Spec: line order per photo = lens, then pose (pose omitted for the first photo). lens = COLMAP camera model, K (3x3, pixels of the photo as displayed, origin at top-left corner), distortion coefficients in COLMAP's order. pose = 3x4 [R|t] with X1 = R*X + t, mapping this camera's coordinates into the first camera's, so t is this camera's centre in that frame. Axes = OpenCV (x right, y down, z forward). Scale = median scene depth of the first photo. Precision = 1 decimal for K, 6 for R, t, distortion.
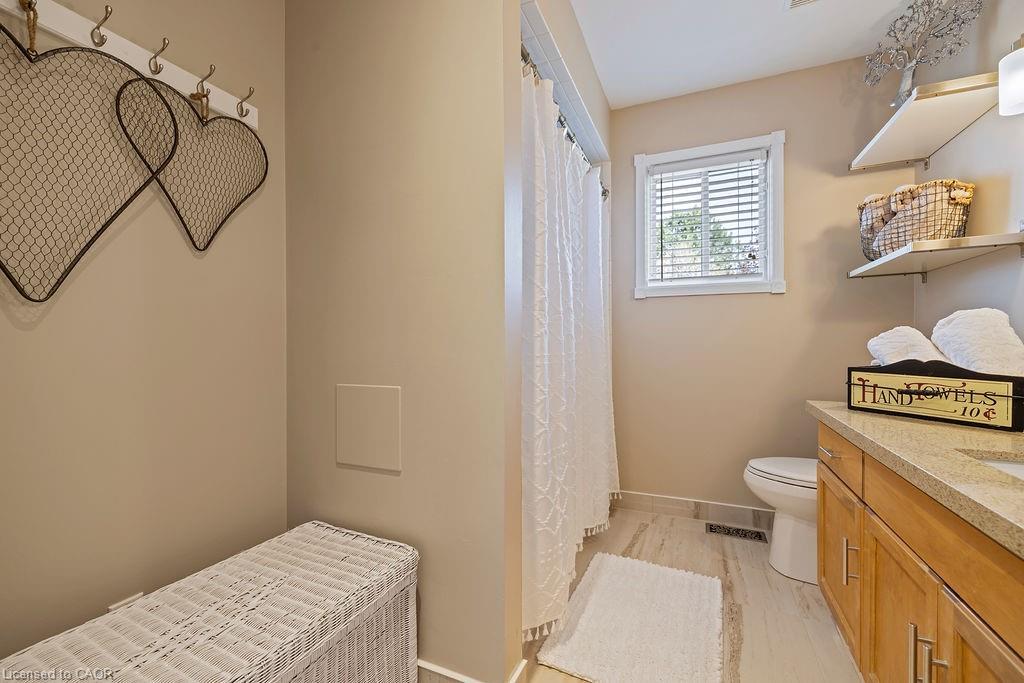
lens RADIAL K [[430.0, 0, 512.0], [0, 430.0, 341.5], [0, 0, 1]] dist [-0.000467, -0.000094]
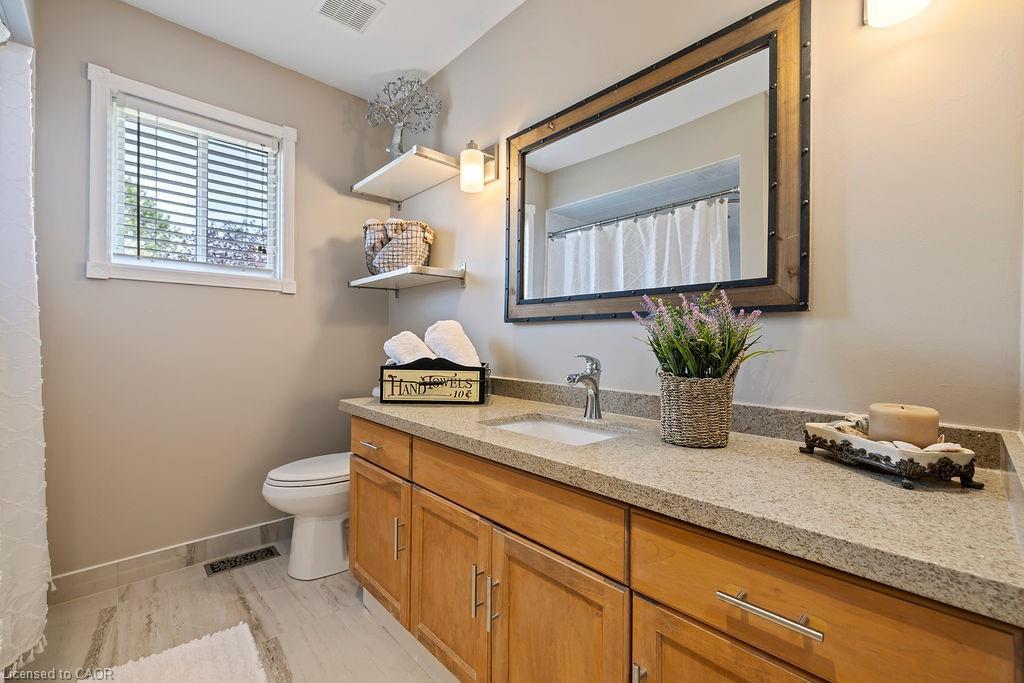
lens RADIAL K [[430.0, 0, 512.0], [0, 430.0, 341.5], [0, 0, 1]] dist [-0.000467, -0.000094]
pose [[0.391451, 0.007264, 0.920170, -0.104797], [-0.004730, 0.999972, -0.005882, 0.000312], [-0.920187, -0.002050, 0.391474, 0.203842]]
